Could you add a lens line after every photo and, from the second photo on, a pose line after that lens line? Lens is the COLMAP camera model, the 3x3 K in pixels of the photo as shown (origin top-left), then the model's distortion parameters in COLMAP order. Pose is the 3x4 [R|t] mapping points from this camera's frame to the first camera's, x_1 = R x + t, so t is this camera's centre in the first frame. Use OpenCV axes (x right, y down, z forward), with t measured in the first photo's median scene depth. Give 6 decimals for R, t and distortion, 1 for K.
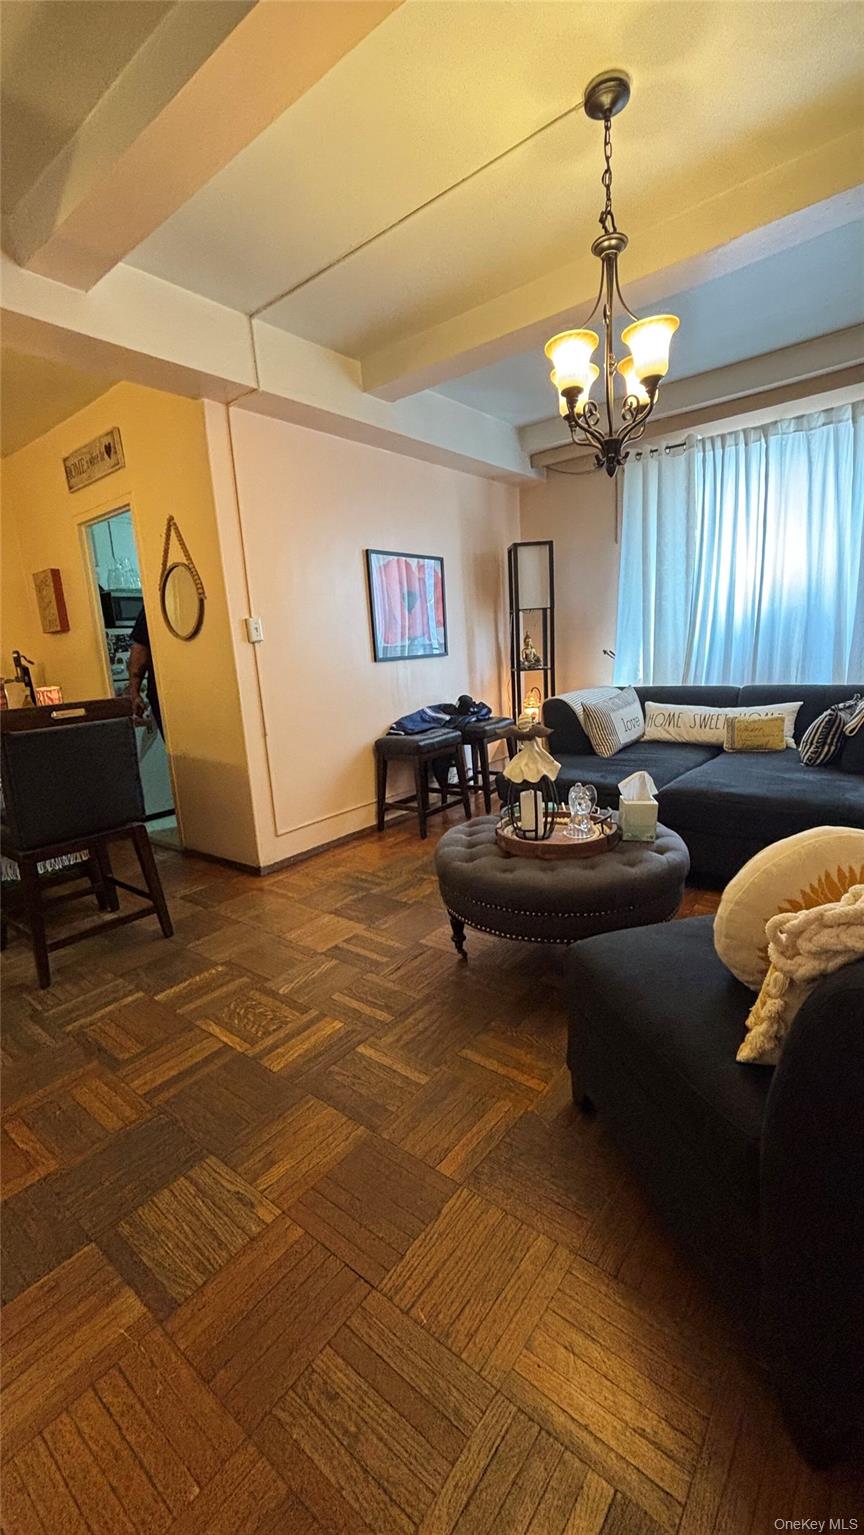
lens RADIAL K [[617.5, 0, 432.2], [0, 617.5, 769.7], [0, 0, 1]] dist [-0.002511, -0.000342]
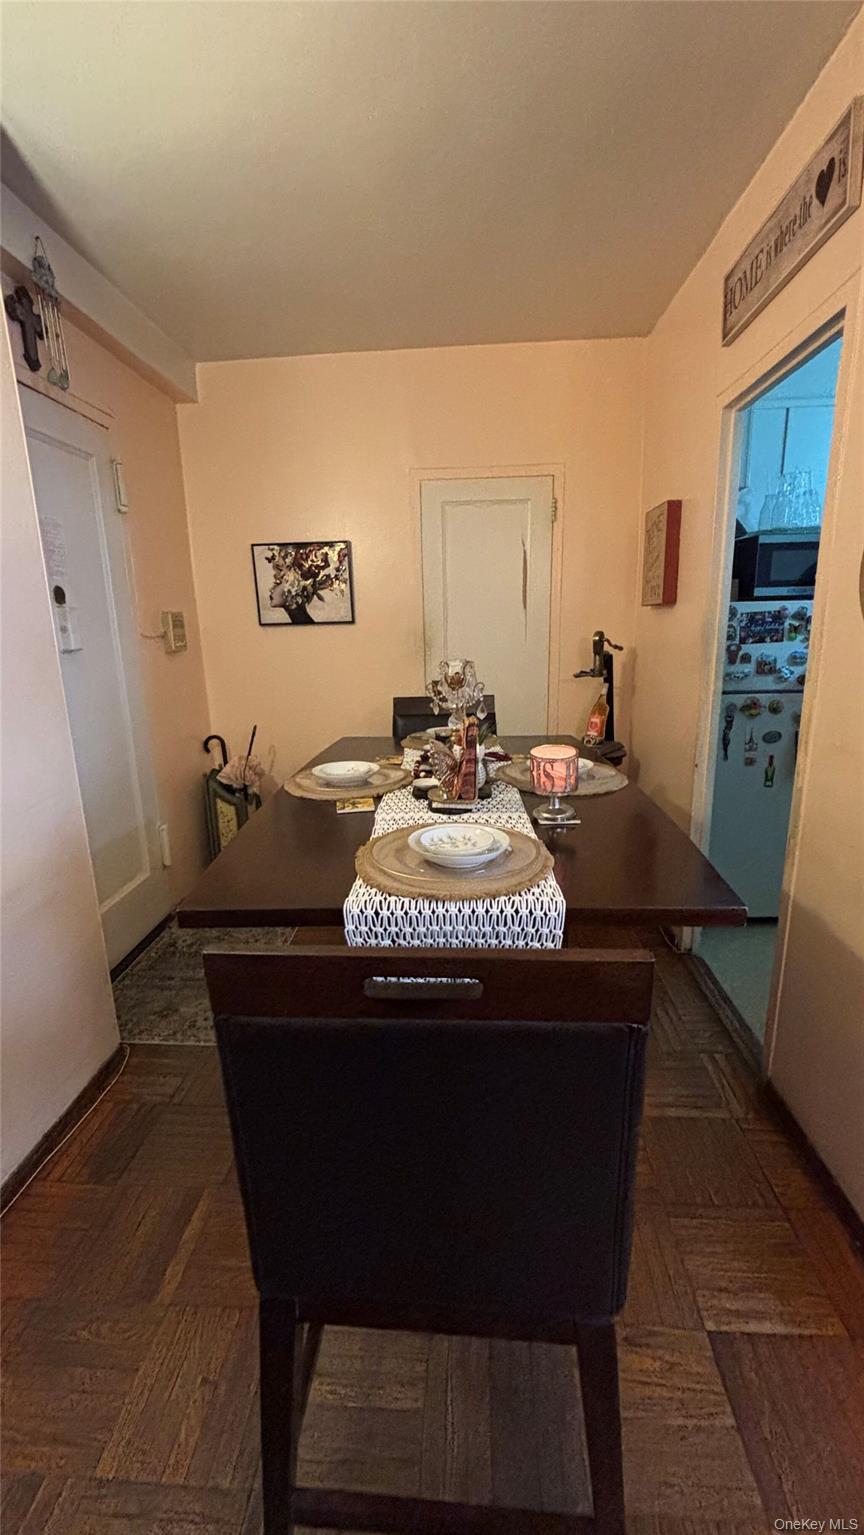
lens RADIAL K [[617.5, 0, 426.9], [0, 617.5, 762.1], [0, 0, 1]] dist [-0.002511, -0.000342]
pose [[0.571131, 0.226340, -0.789037, -0.294161], [-0.170551, 0.972977, 0.155653, -0.176084], [0.802945, 0.045673, 0.594300, 0.622578]]
